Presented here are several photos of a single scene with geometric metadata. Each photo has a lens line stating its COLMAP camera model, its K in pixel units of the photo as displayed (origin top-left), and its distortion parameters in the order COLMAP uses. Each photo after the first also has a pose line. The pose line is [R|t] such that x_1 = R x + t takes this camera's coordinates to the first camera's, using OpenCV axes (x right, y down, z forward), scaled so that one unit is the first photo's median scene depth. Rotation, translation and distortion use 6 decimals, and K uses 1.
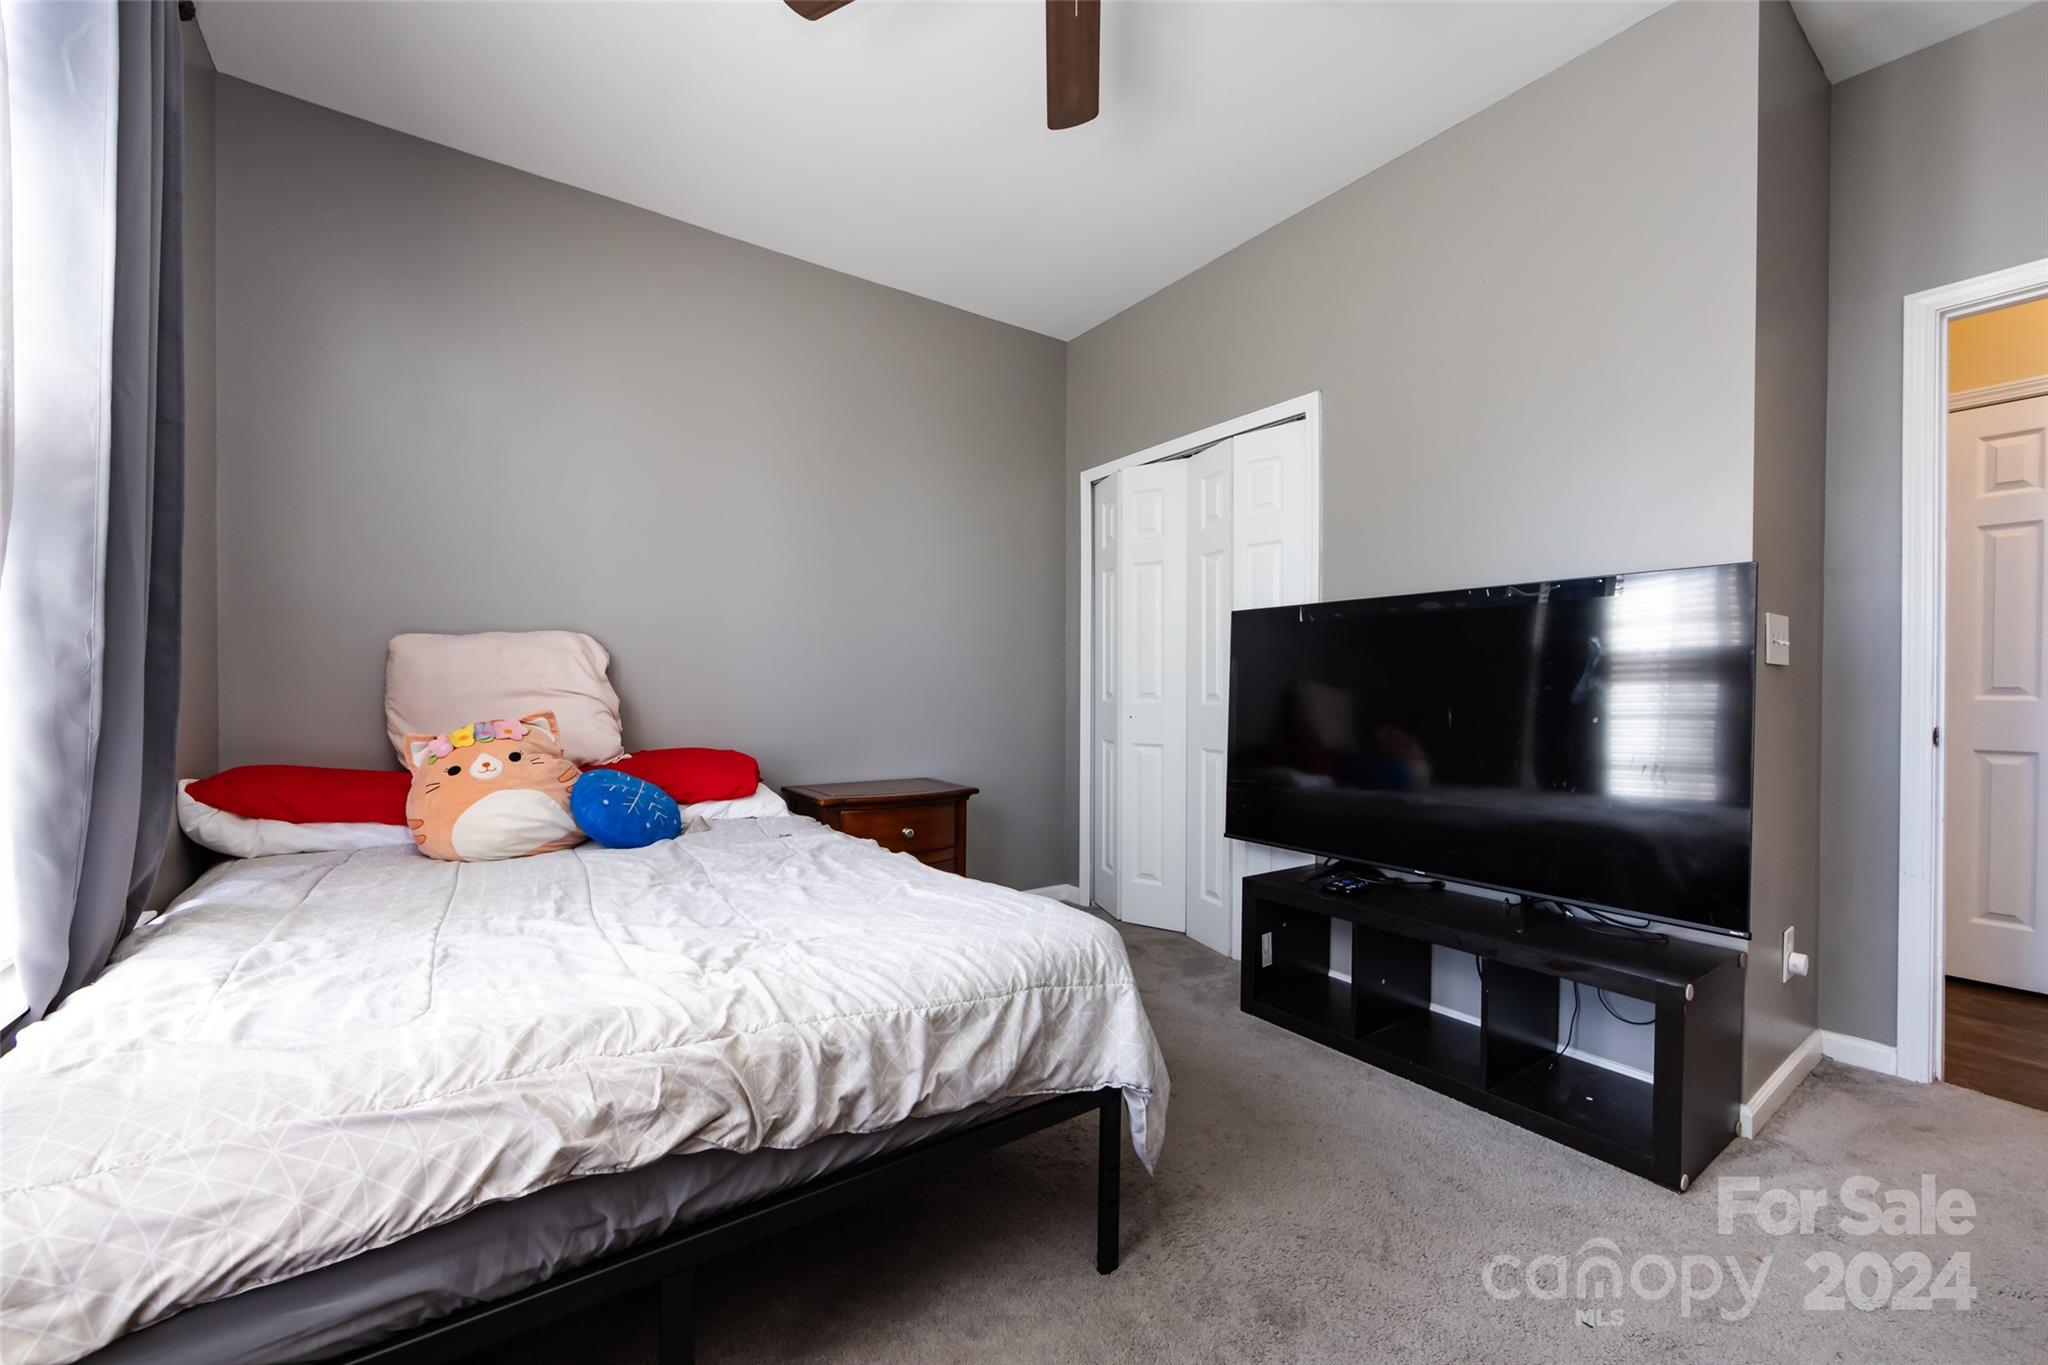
lens RADIAL K [[799.6, 0, 1029.0], [0, 799.6, 680.0], [0, 0, 1]] dist [-0.002009, -0.000058]
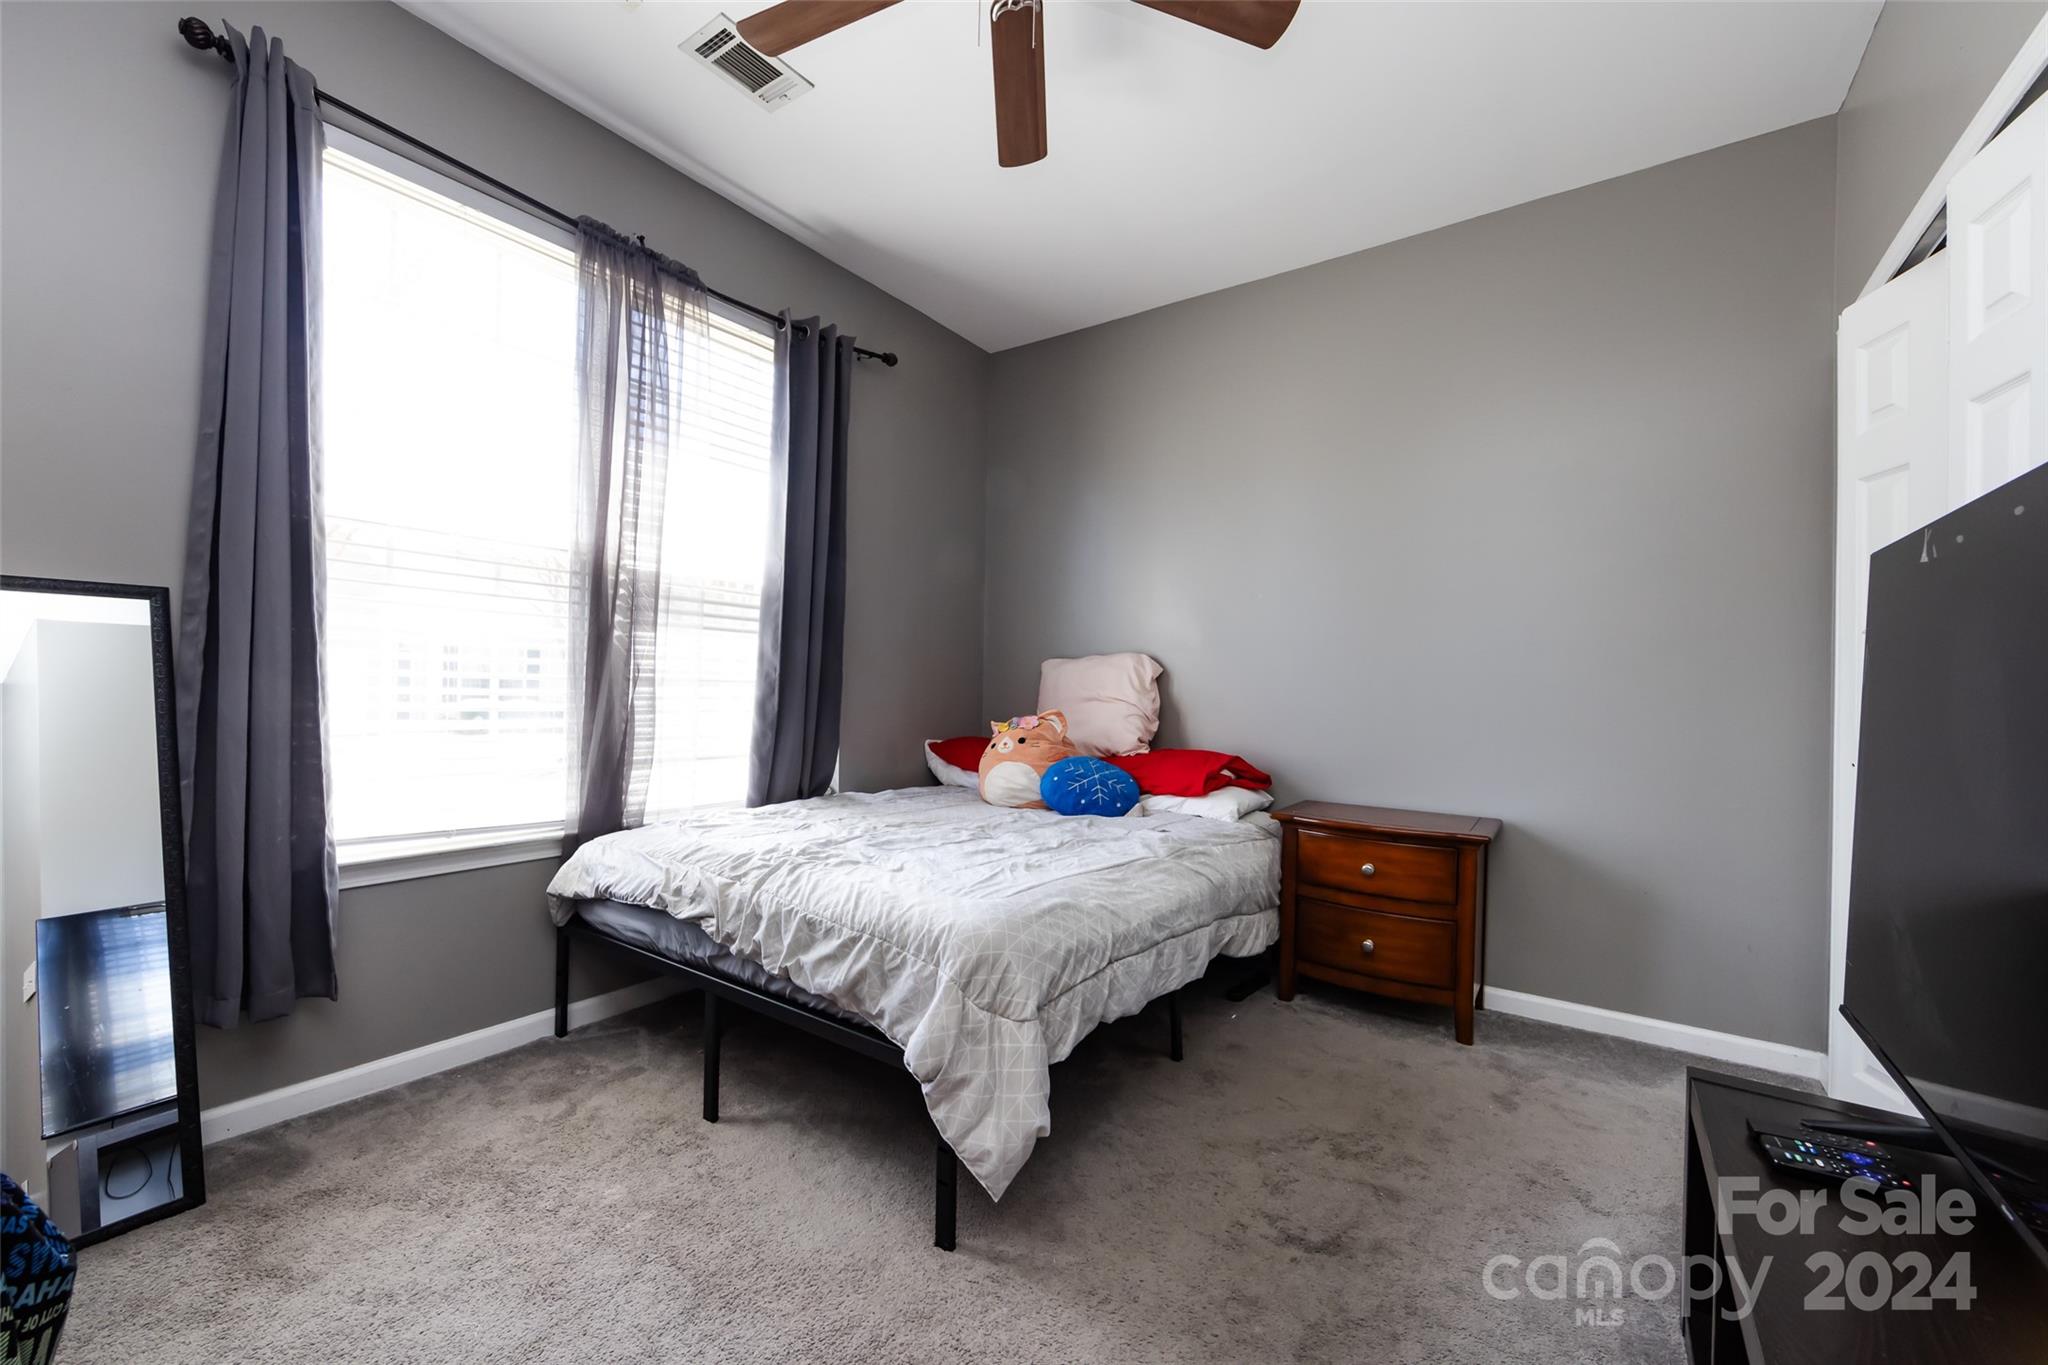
lens RADIAL K [[799.6, 0, 1029.0], [0, 799.6, 680.0], [0, 0, 1]] dist [-0.002009, -0.000058]
pose [[0.336216, -0.011678, -0.941713, 1.206536], [-0.012051, 0.999788, -0.016701, 0.011519], [0.941708, 0.016964, 0.336003, 0.786542]]
